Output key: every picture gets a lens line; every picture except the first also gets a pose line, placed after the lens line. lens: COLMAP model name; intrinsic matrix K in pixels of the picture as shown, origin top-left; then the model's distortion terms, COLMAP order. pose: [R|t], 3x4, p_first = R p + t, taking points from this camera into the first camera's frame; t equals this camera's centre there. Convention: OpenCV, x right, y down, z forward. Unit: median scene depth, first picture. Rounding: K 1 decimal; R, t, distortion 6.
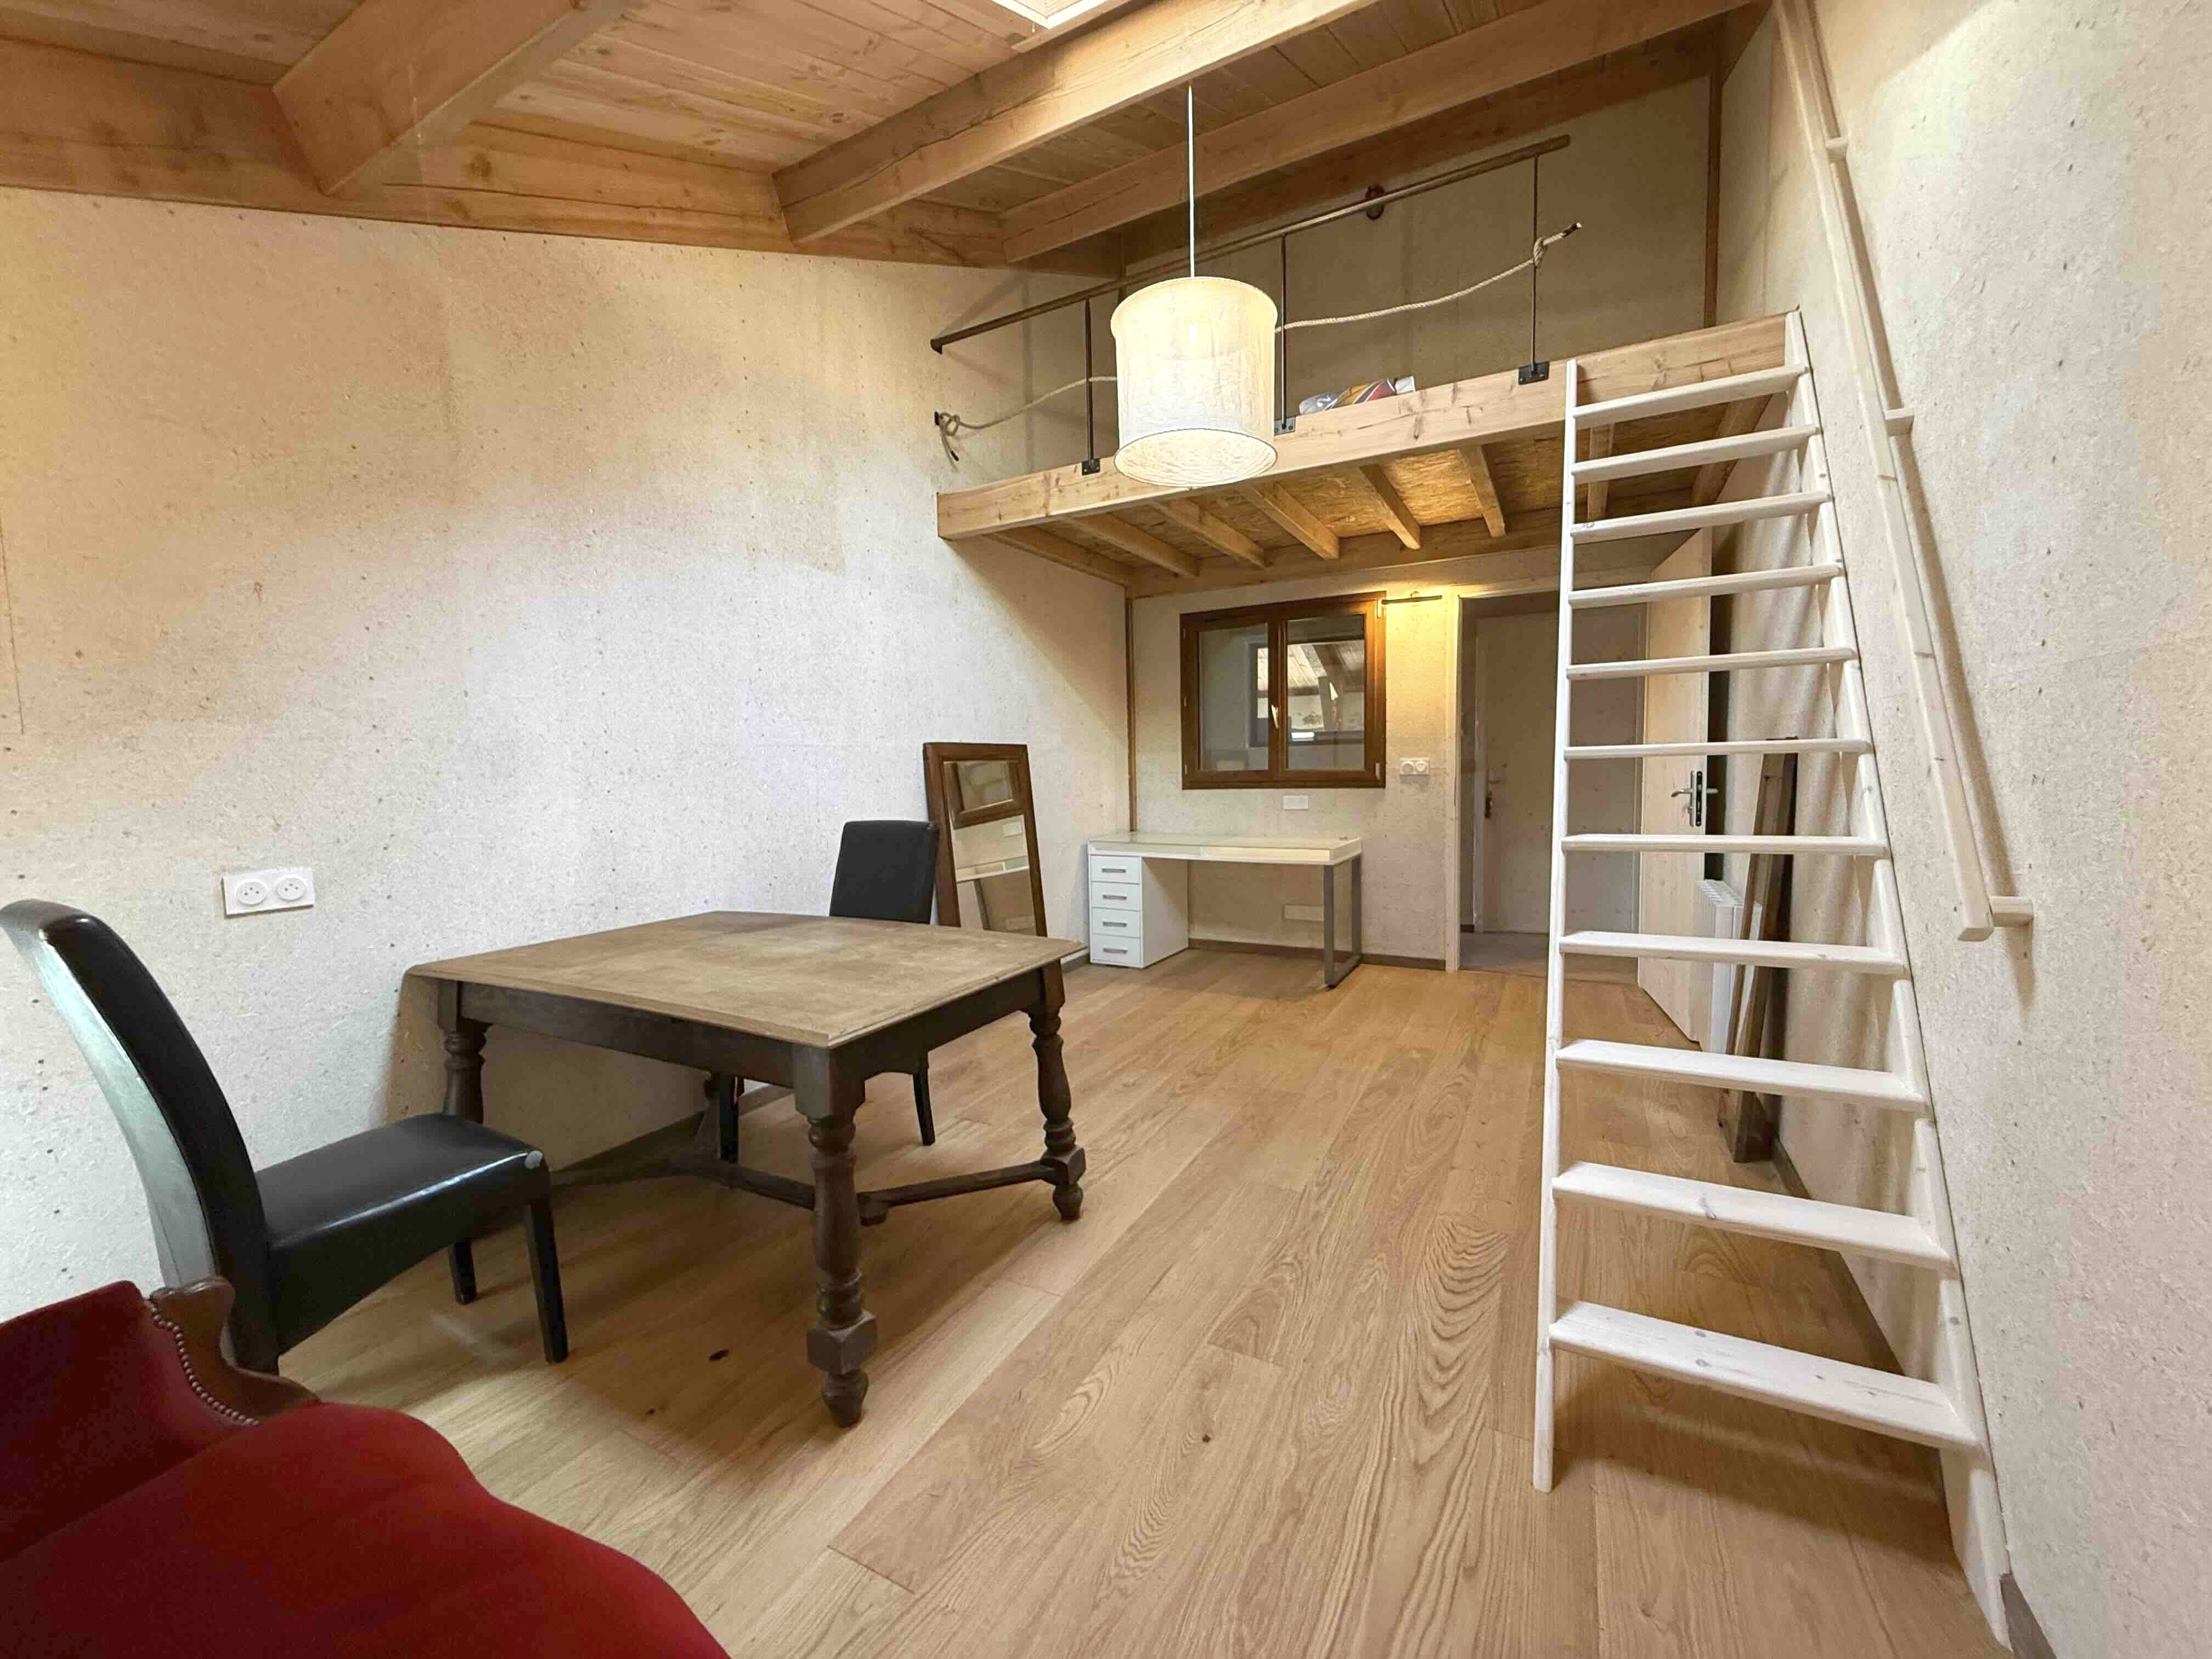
lens RADIAL K [[876.1, 0, 1105.6], [0, 876.1, 842.0], [0, 0, 1]] dist [0.000970, 0.000658]
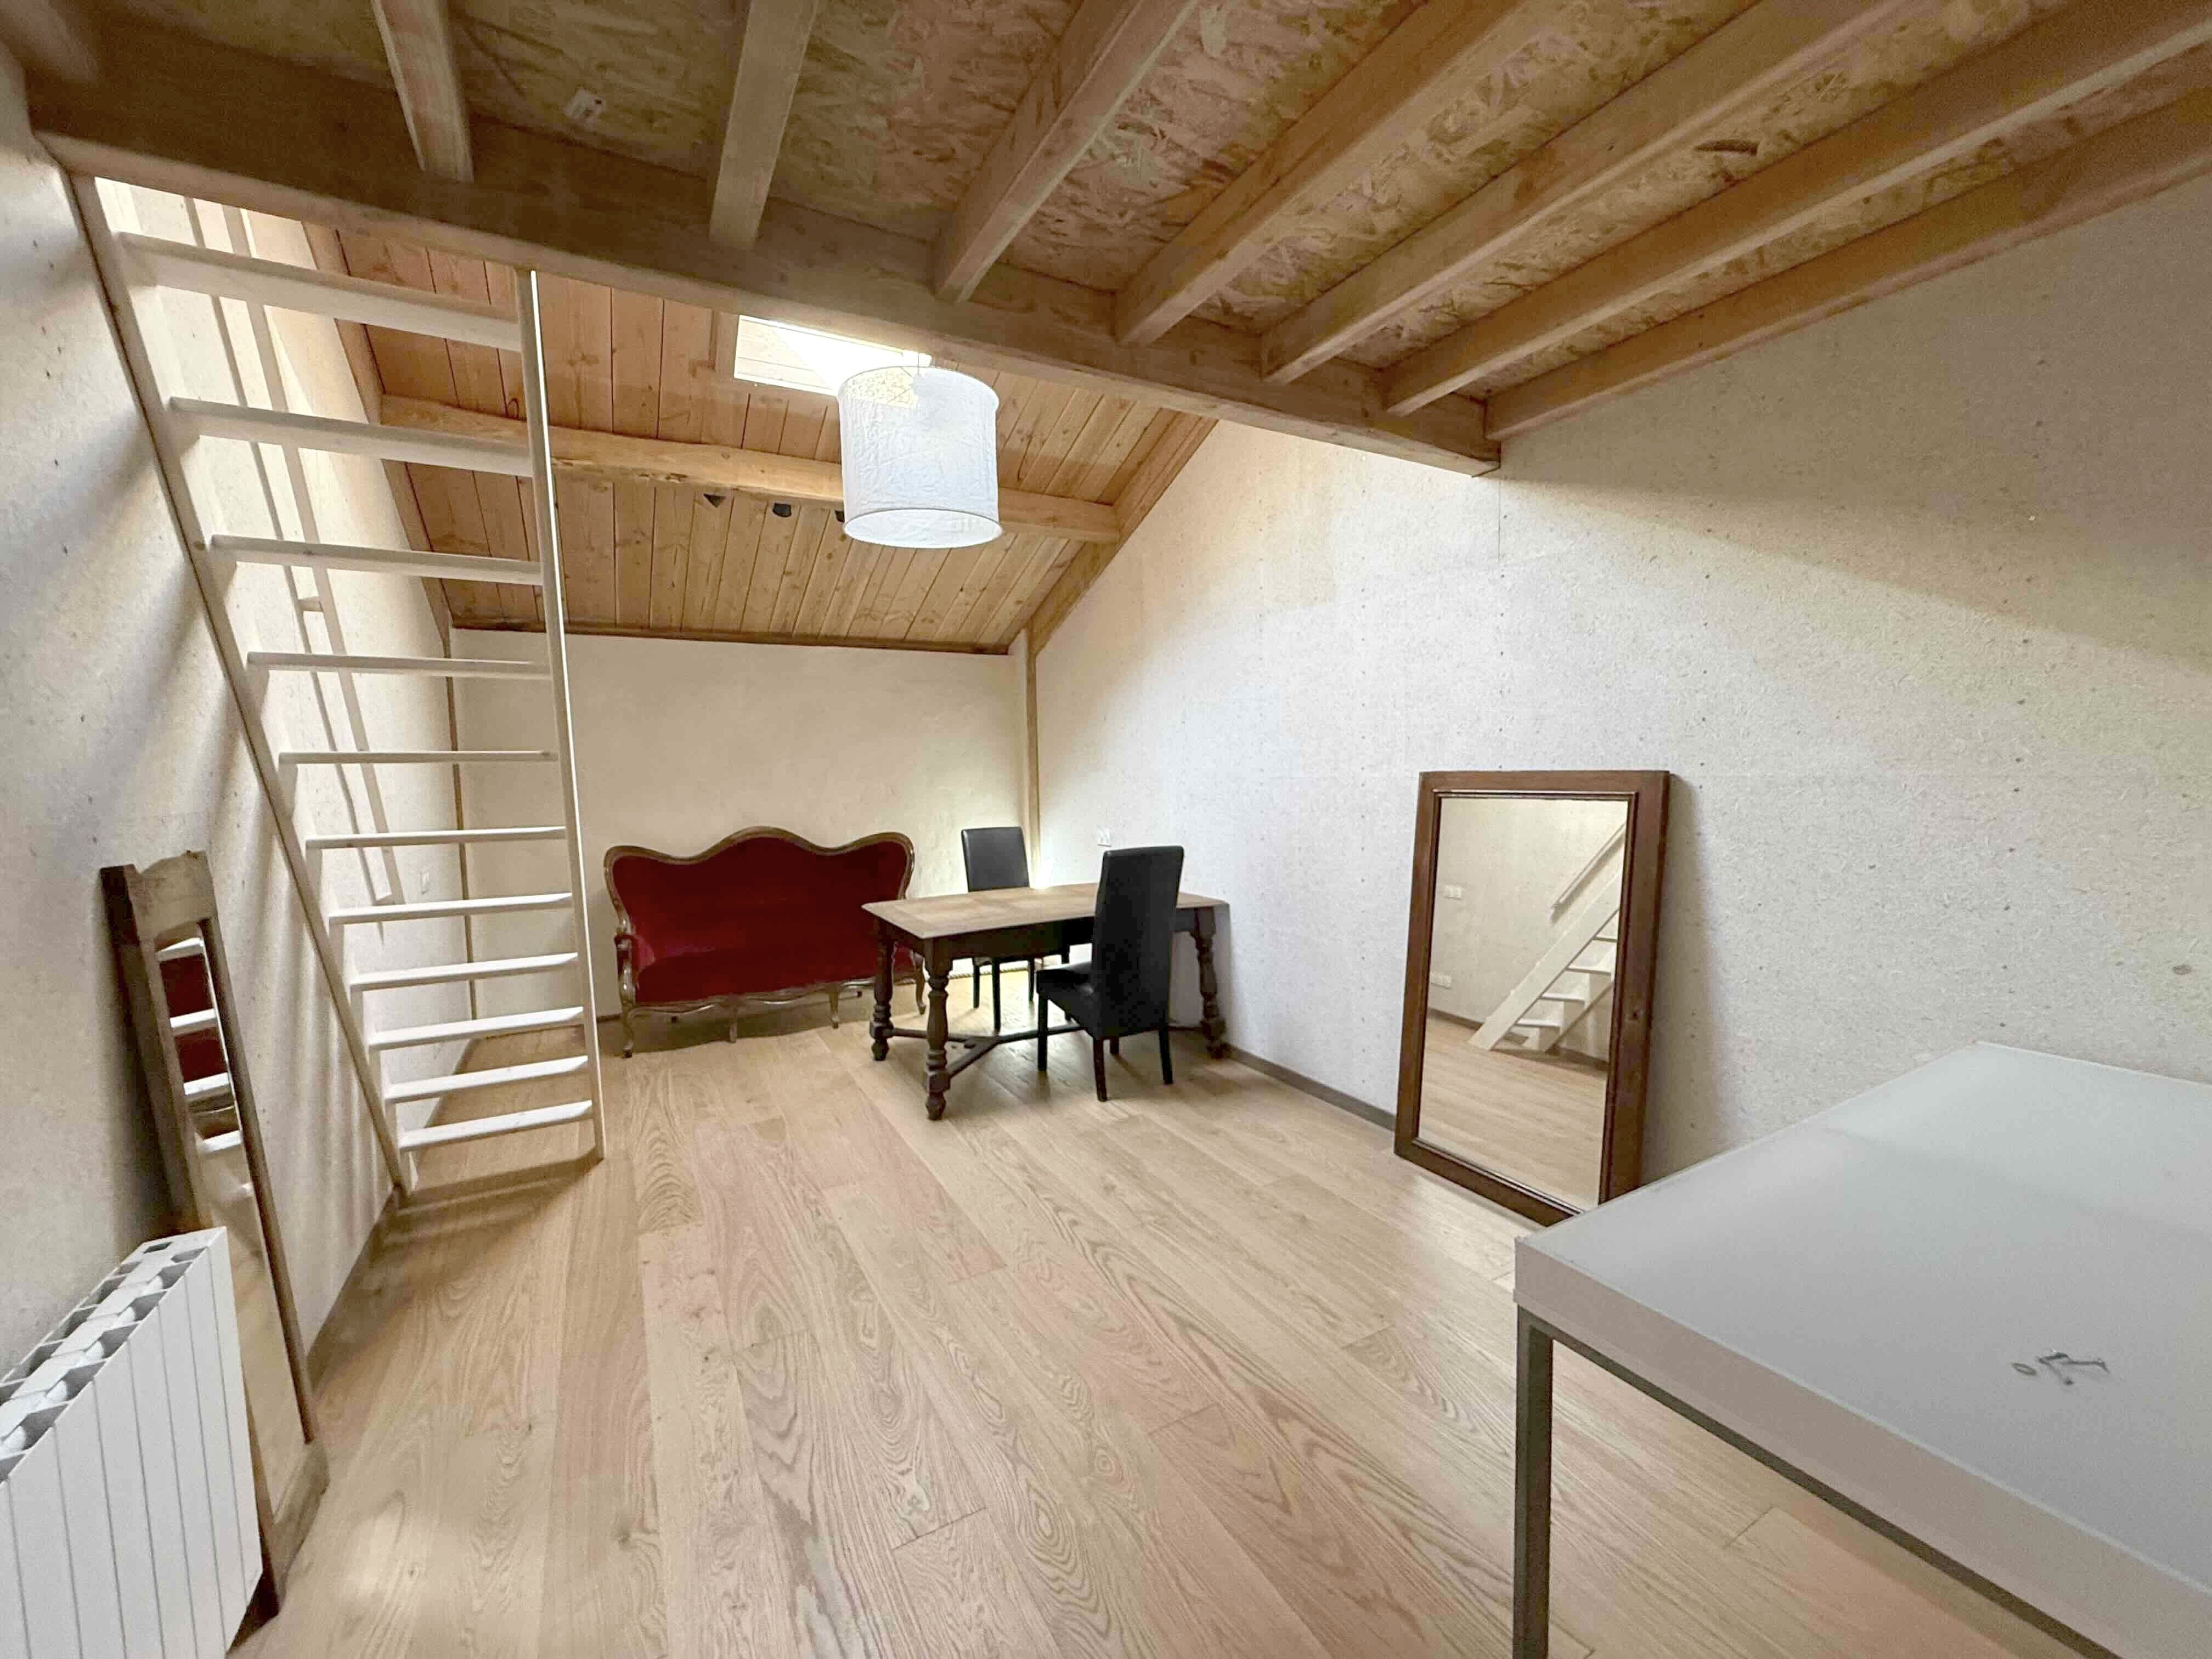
lens RADIAL K [[876.1, 0, 1103.6], [0, 876.1, 835.5], [0, 0, 1]] dist [0.000970, 0.000658]
pose [[-0.534818, 0.098819, -0.839169, 0.823376], [-0.038401, 0.989269, 0.140968, -0.214622], [0.844095, 0.107618, -0.525284, 1.618428]]
